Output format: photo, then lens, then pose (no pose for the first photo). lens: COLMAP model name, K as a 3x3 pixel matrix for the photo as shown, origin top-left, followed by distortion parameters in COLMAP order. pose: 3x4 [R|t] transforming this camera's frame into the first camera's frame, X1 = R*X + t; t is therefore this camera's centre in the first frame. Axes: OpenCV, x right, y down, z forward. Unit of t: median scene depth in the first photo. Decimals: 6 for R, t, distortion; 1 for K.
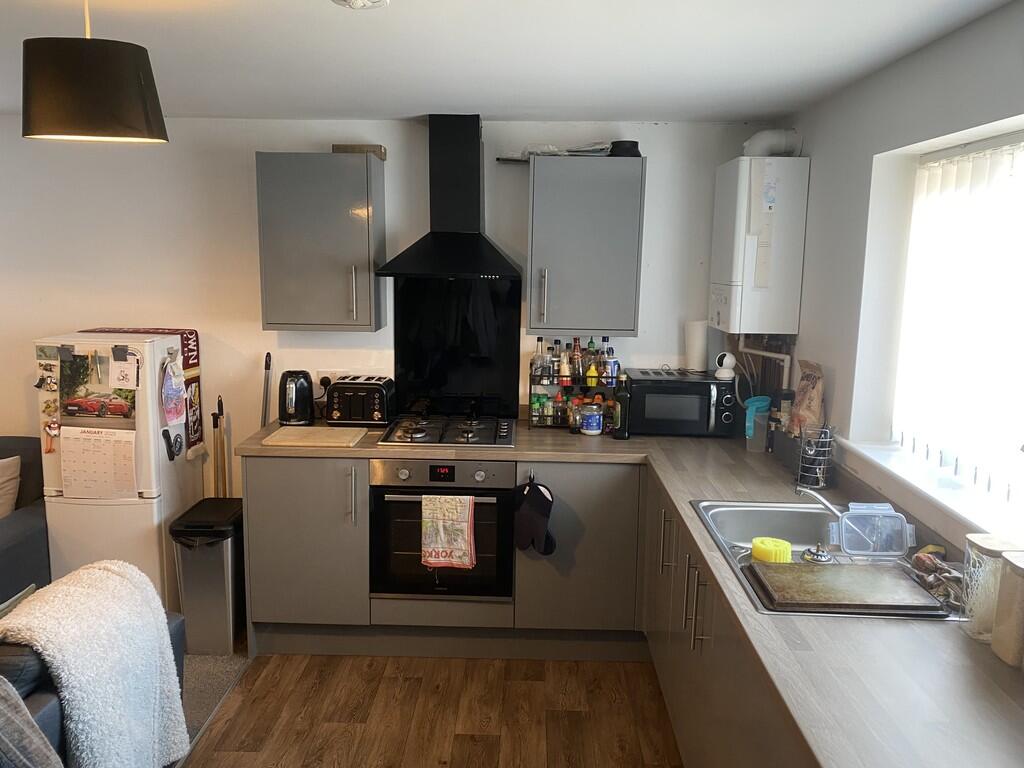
lens RADIAL K [[773.8, 0, 513.3], [0, 773.8, 371.5], [0, 0, 1]] dist [0.089095, -0.082603]
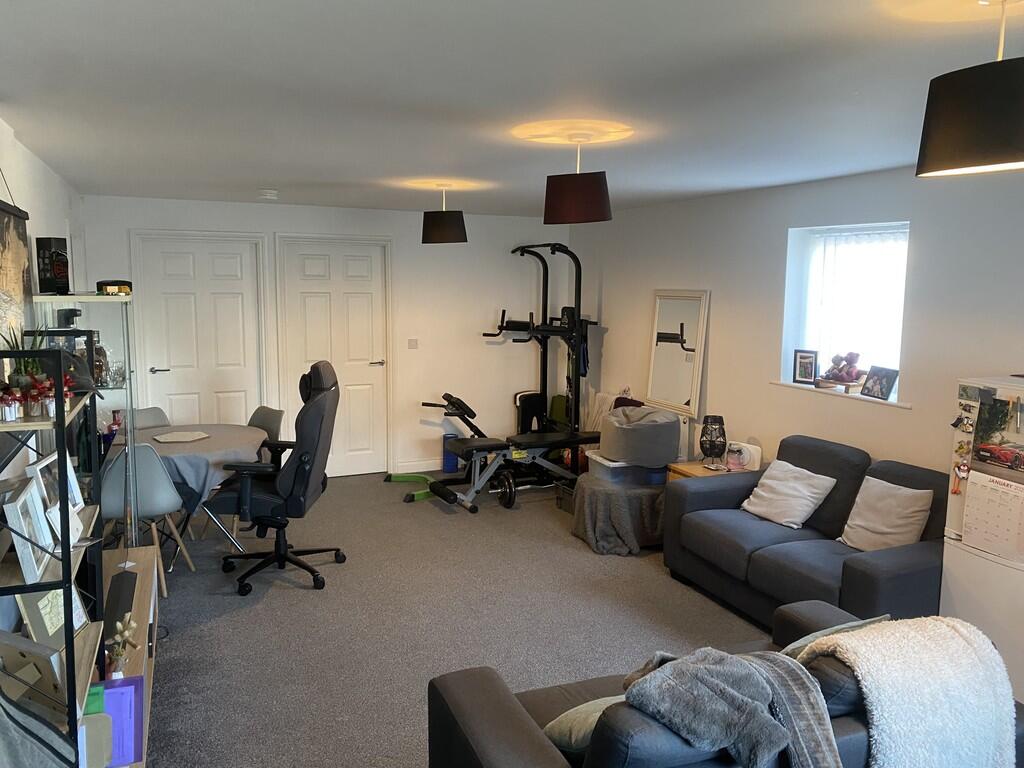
lens RADIAL K [[773.8, 0, 513.3], [0, 773.8, 371.5], [0, 0, 1]] dist [0.089095, -0.082603]
pose [[0.420525, 0.097188, -0.902061, 0.053310], [-0.143620, 0.988841, 0.039584, -0.007784], [0.895842, 0.112907, 0.429790, 0.069573]]
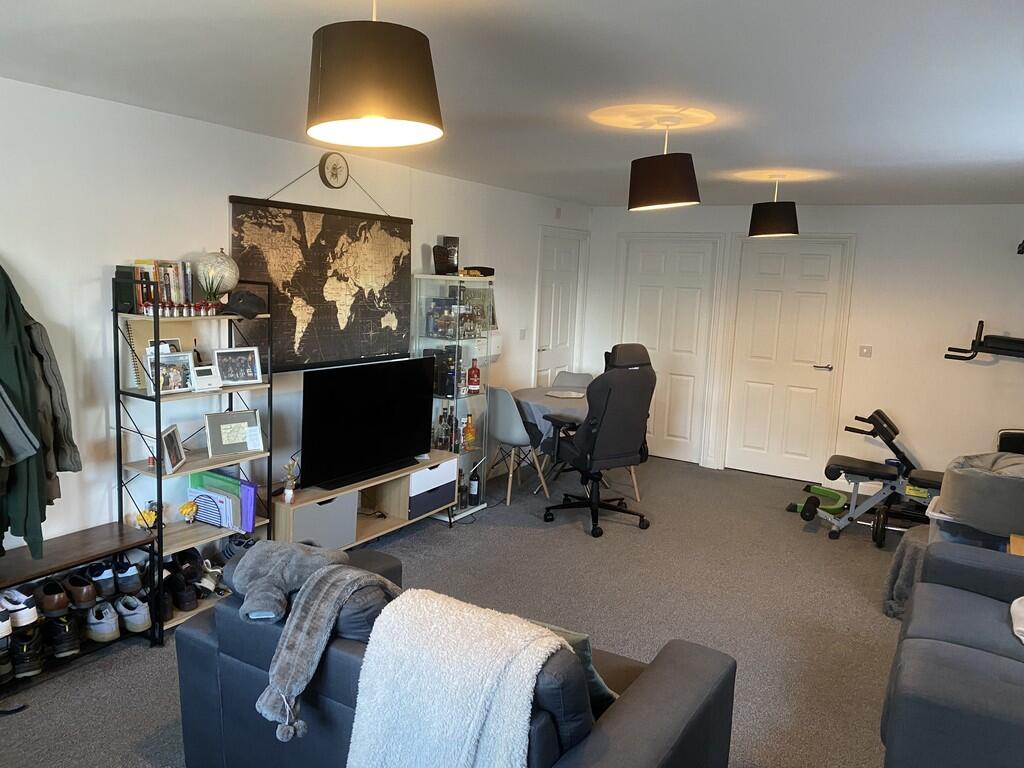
lens RADIAL K [[773.8, 0, 513.3], [0, 773.8, 371.5], [0, 0, 1]] dist [0.089095, -0.082603]
pose [[-0.484327, 0.079796, -0.871241, 0.105747], [-0.186929, 0.963398, 0.192151, -0.078430], [0.854684, 0.255924, -0.451683, 0.565230]]
